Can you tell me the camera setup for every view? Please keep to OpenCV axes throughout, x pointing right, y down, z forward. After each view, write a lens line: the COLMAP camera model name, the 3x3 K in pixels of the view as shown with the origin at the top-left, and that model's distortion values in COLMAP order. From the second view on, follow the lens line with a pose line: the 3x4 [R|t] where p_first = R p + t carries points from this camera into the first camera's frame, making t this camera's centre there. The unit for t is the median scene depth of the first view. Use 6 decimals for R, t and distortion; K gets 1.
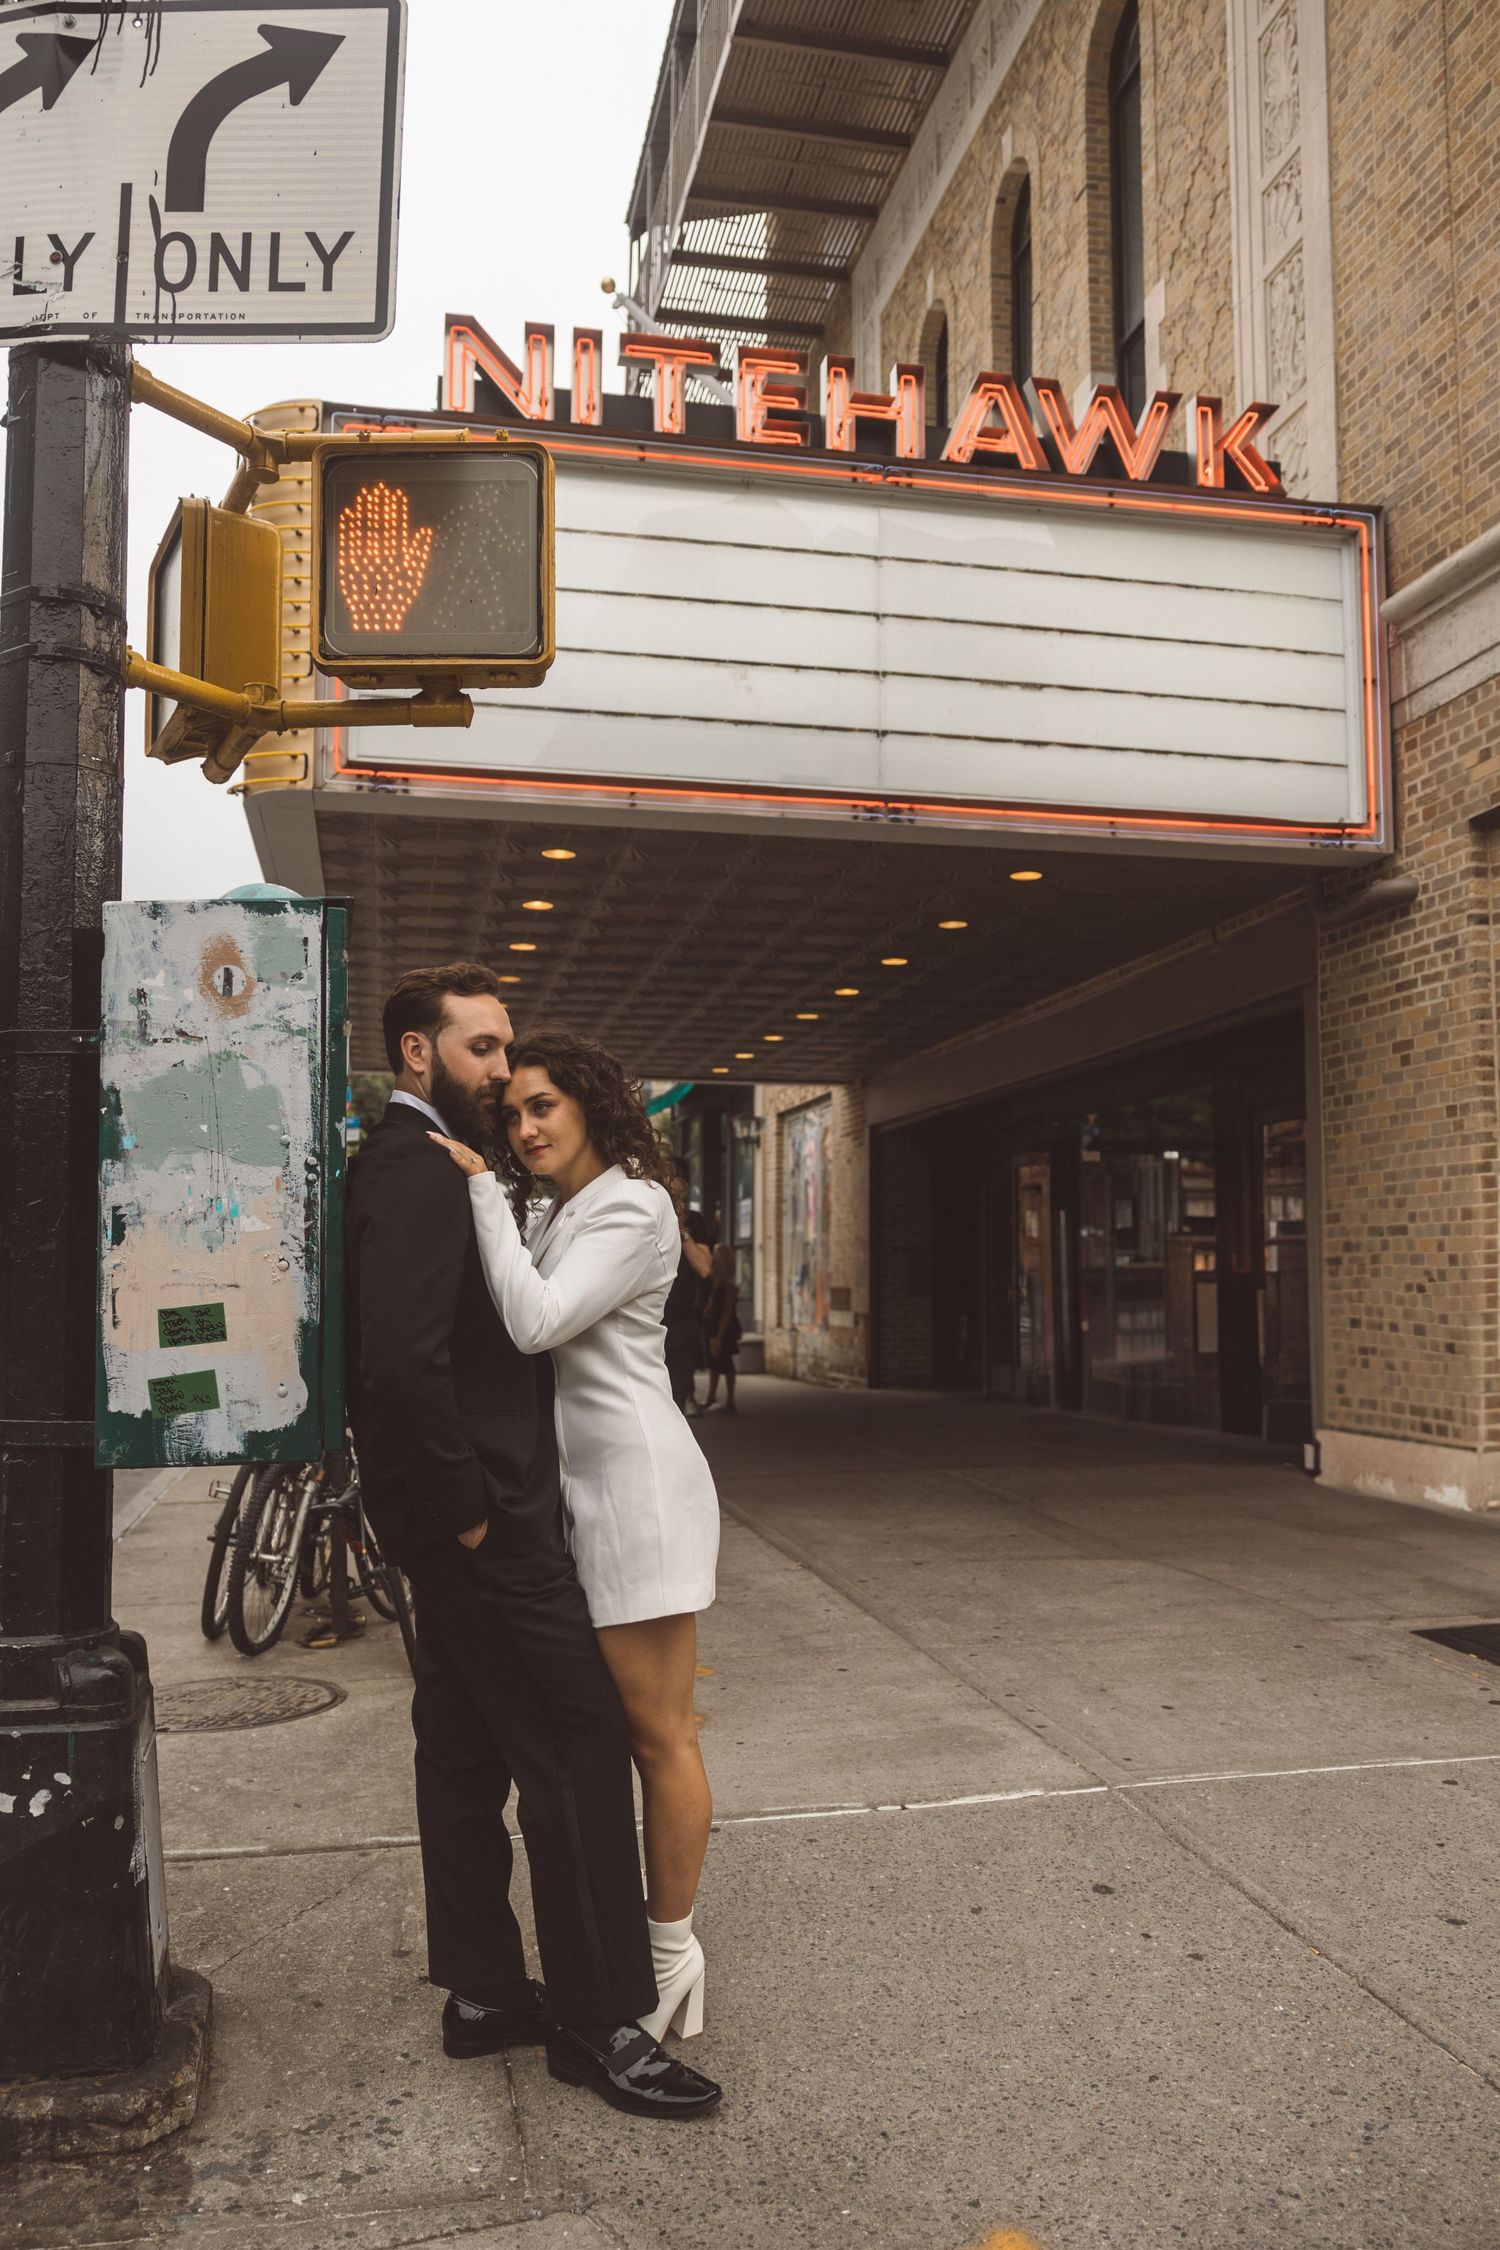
lens RADIAL K [[1810.7, 0, 742.5], [0, 1810.7, 1144.0], [0, 0, 1]] dist [-0.025655, 0.020653]
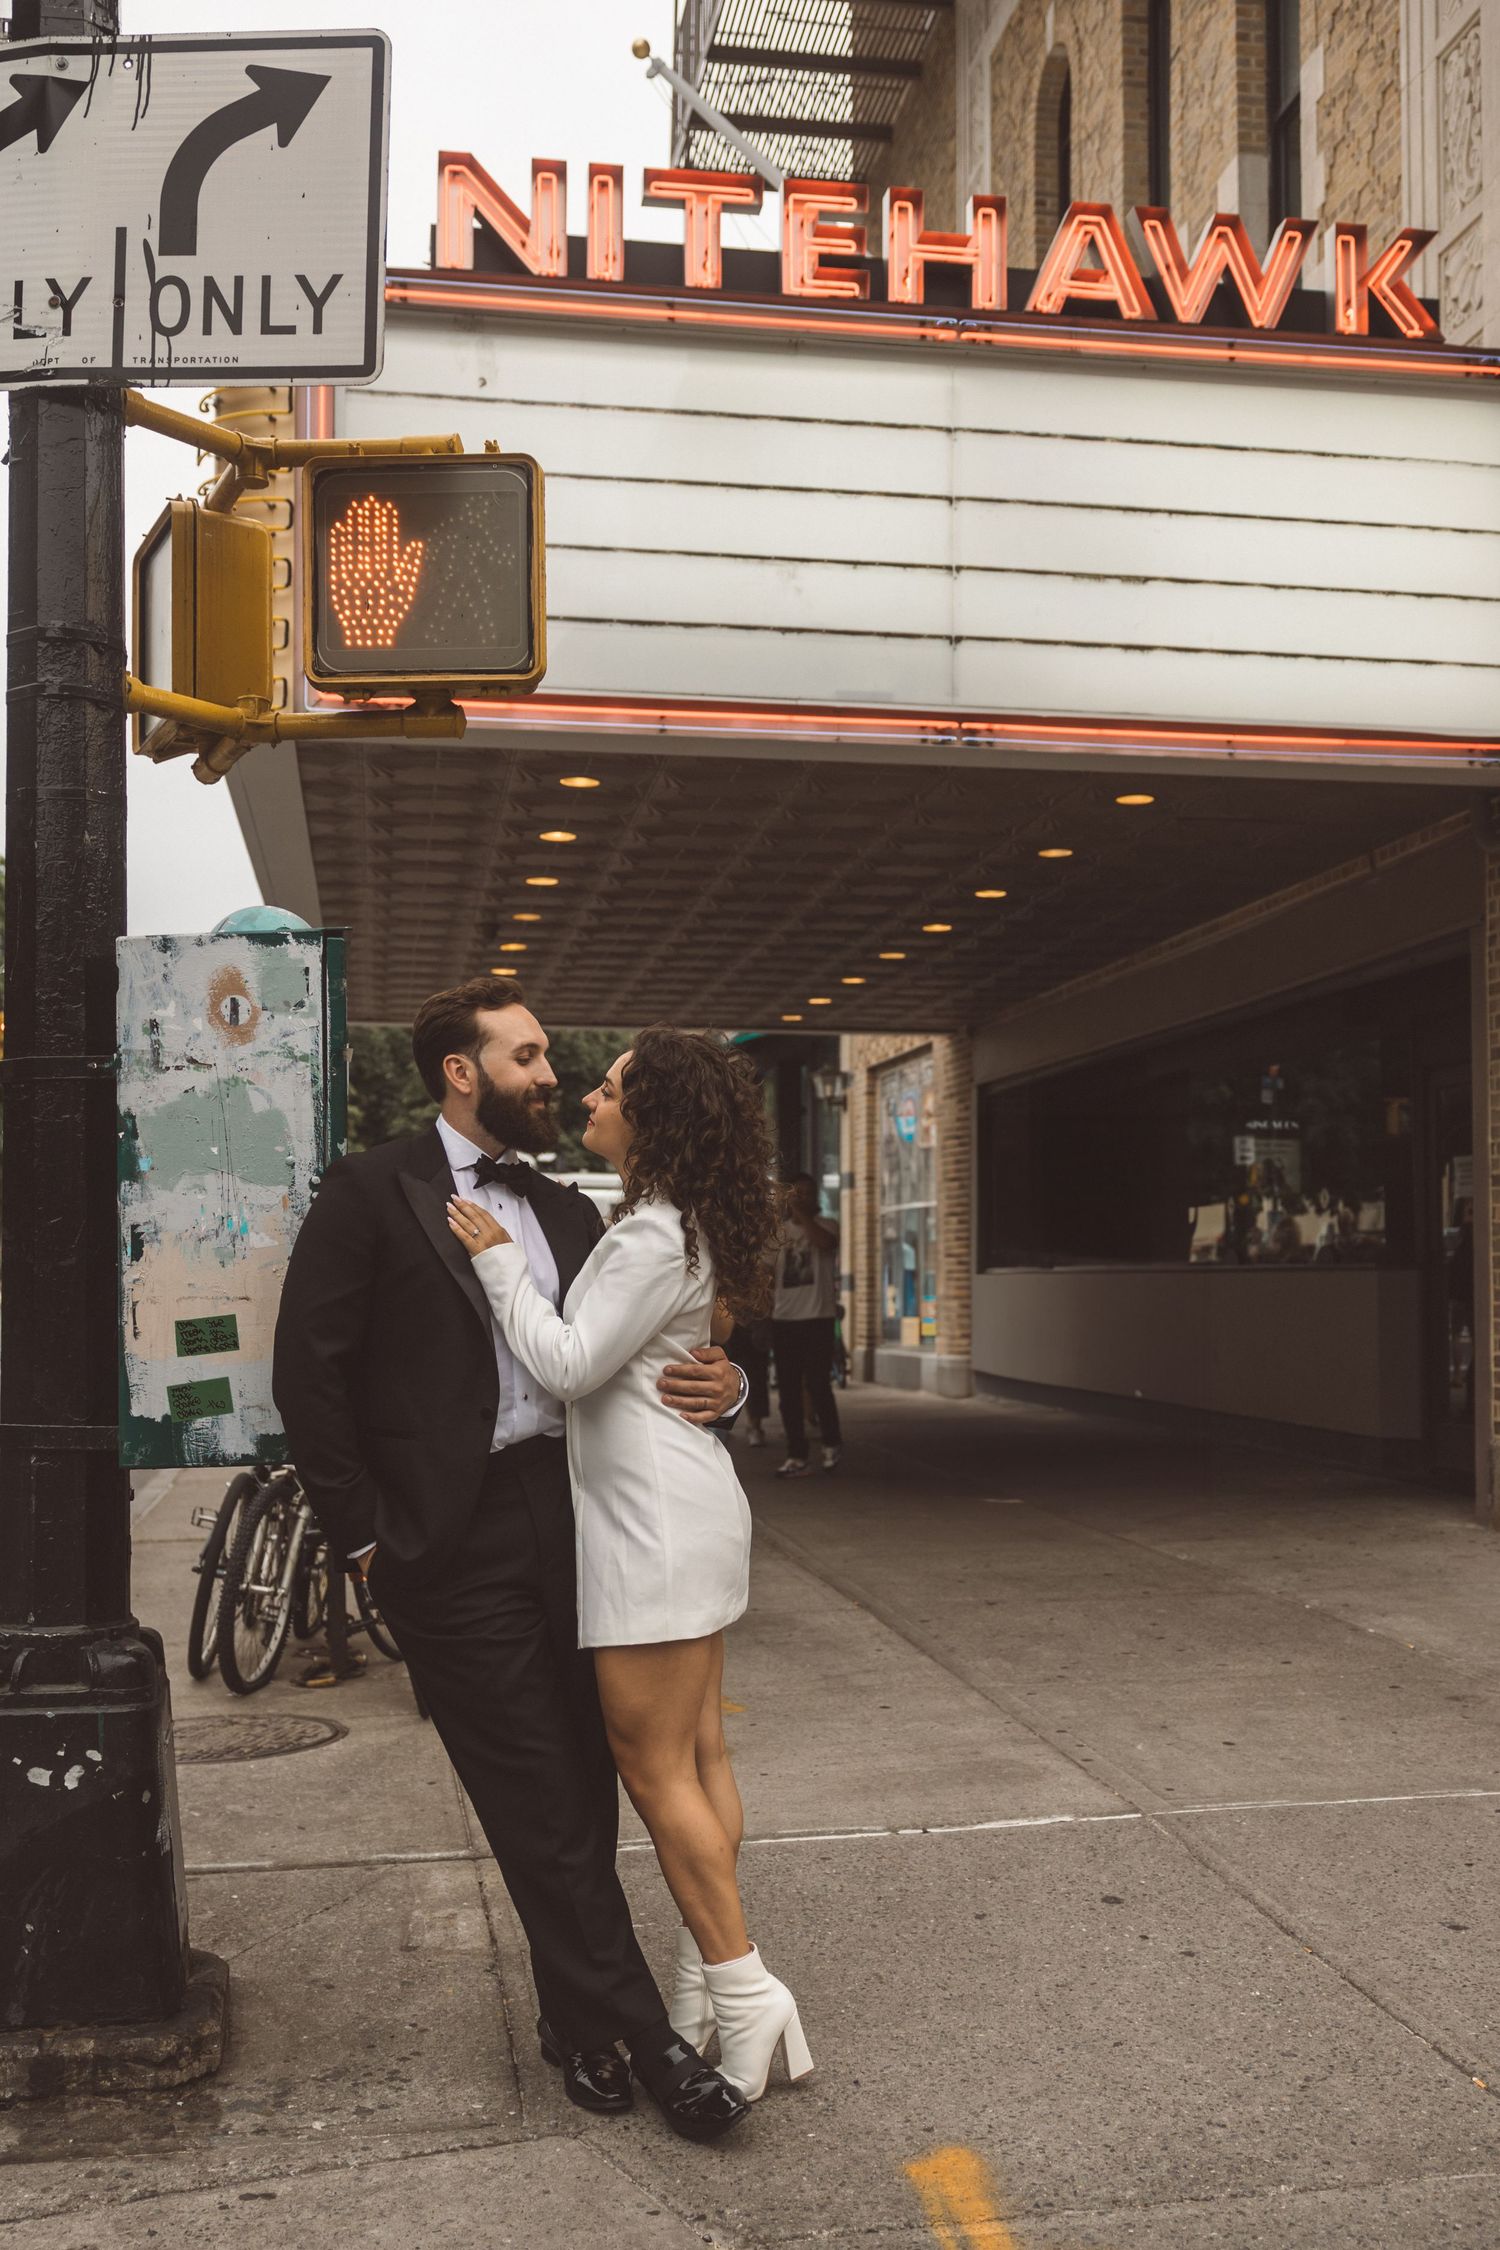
lens RADIAL K [[2380.0, 0, 774.1], [0, 2380.0, 1195.3], [0, 0, 1]] dist [-0.011045, 0.000000]
pose [[0.999517, -0.004428, -0.030751, 0.061990], [0.005724, 0.999094, 0.042178, -0.033495], [0.030536, -0.042334, 0.998637, -0.327069]]
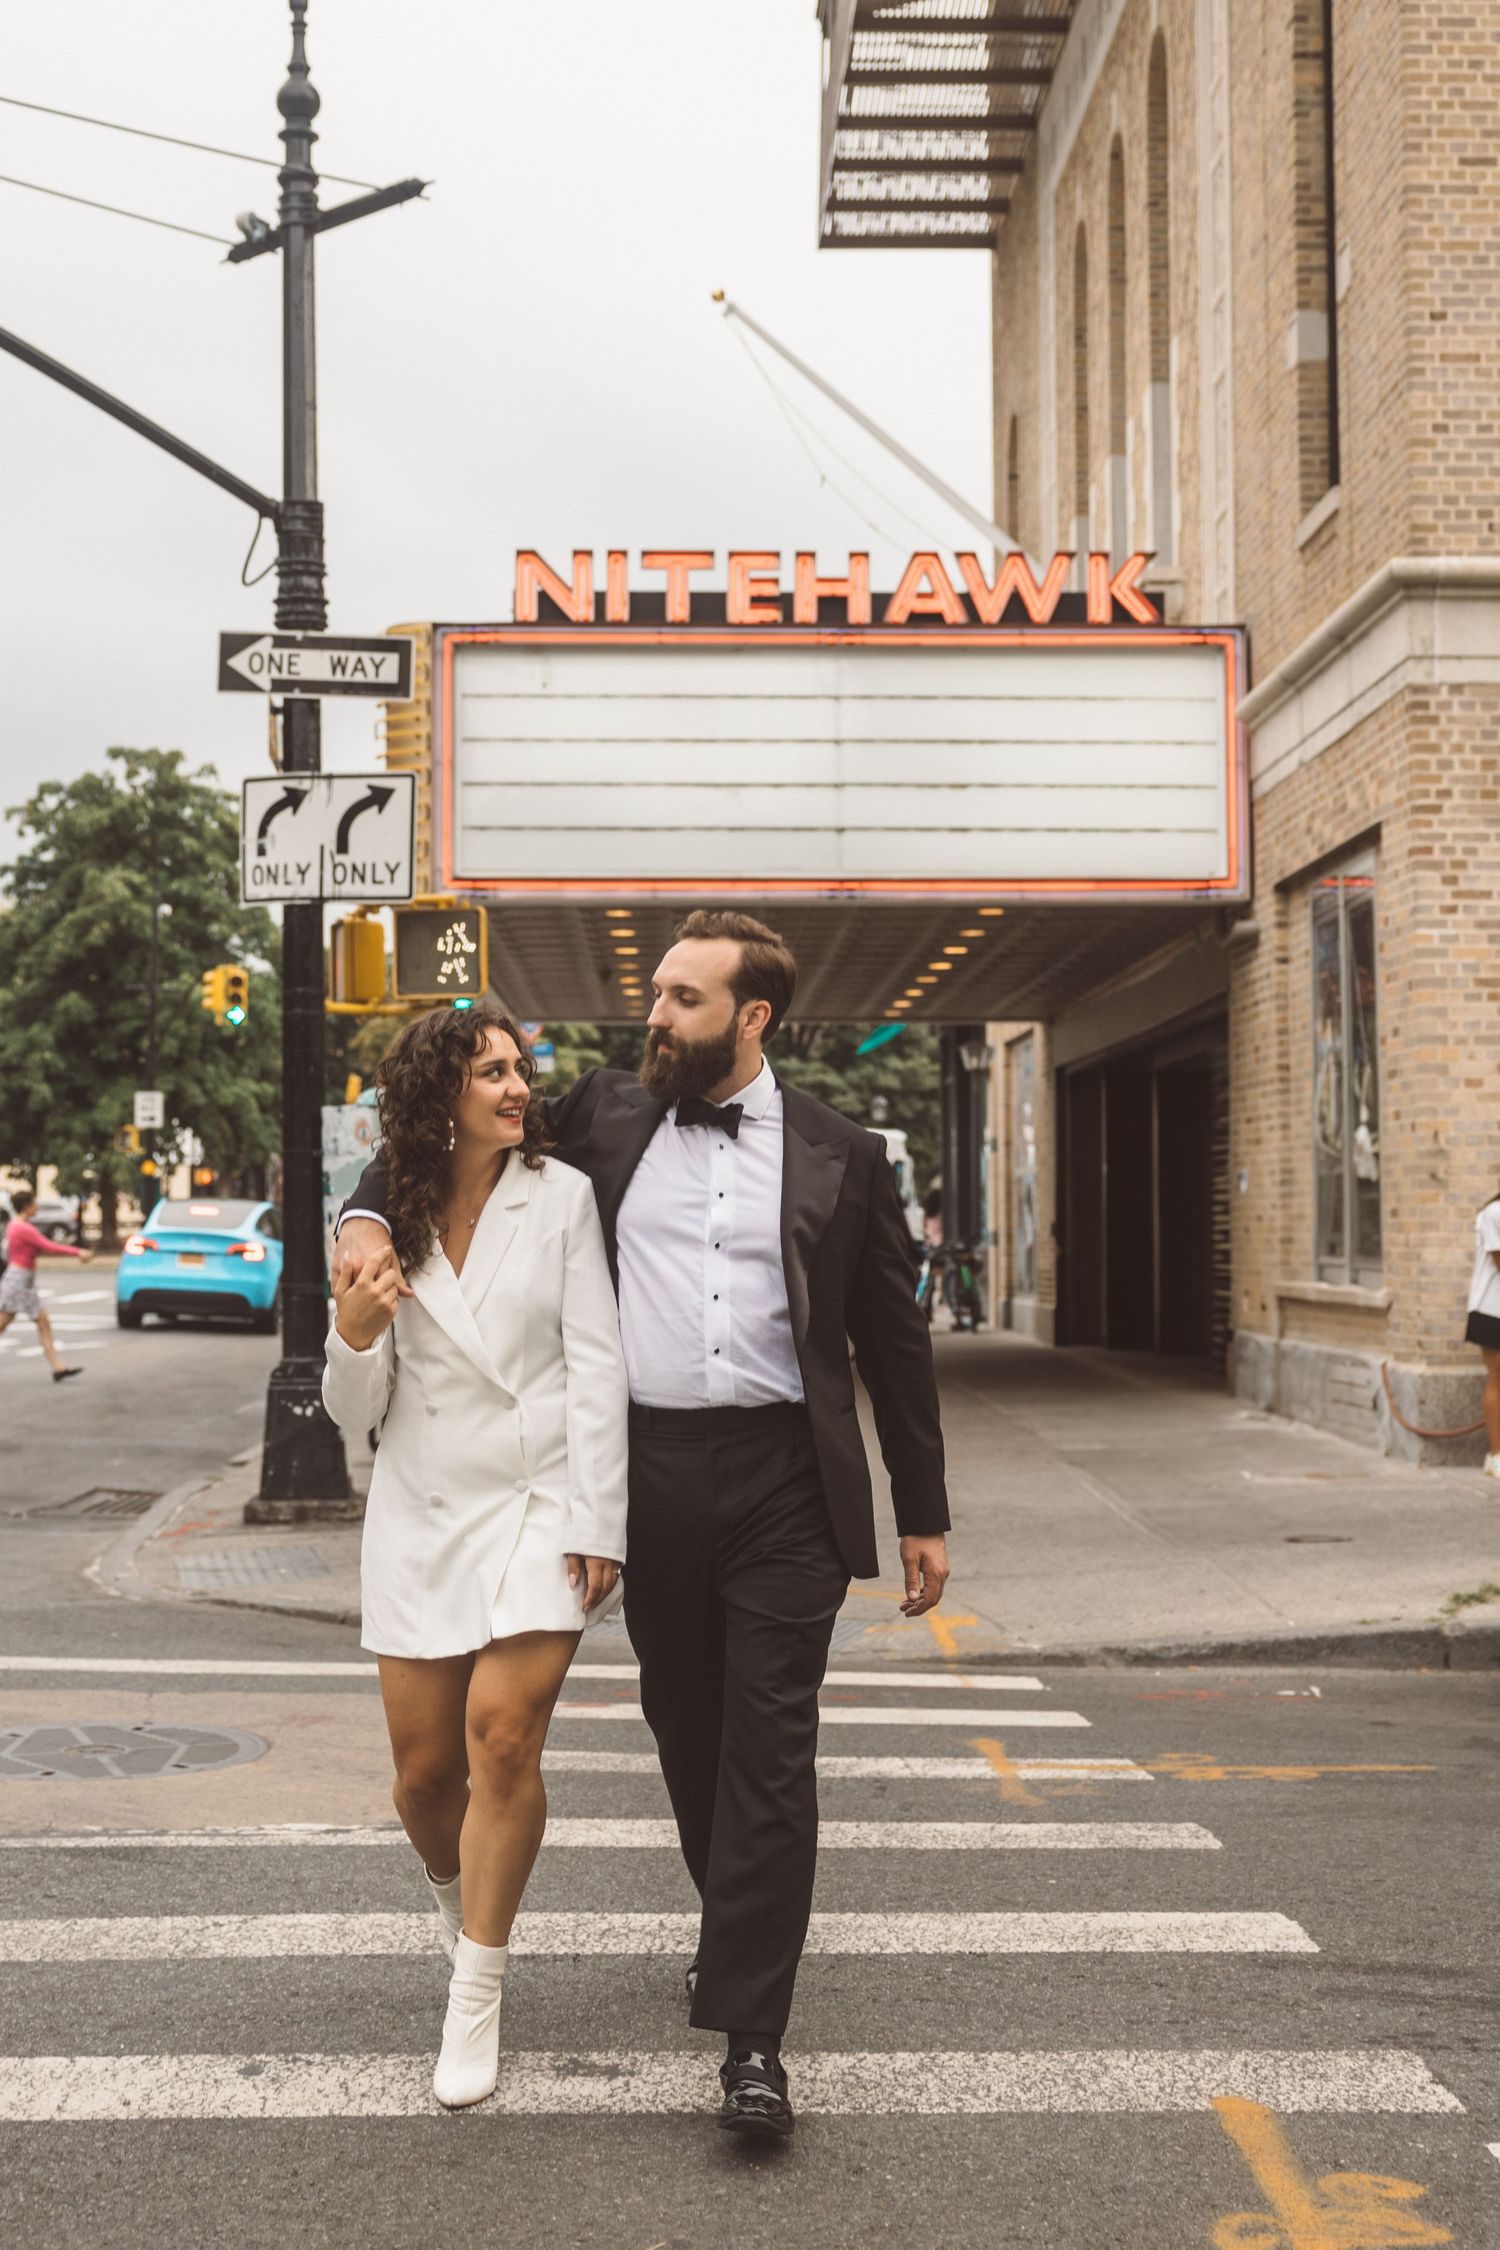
lens RADIAL K [[3184.5, 0, 744.9], [0, 3184.5, 1124.5], [0, 0, 1]] dist [-0.015294, 0.000000]
pose [[0.984022, -0.012412, -0.177614, 1.063720], [0.019635, 0.999048, 0.038966, -0.252128], [0.176961, -0.041830, 0.983329, -3.402328]]
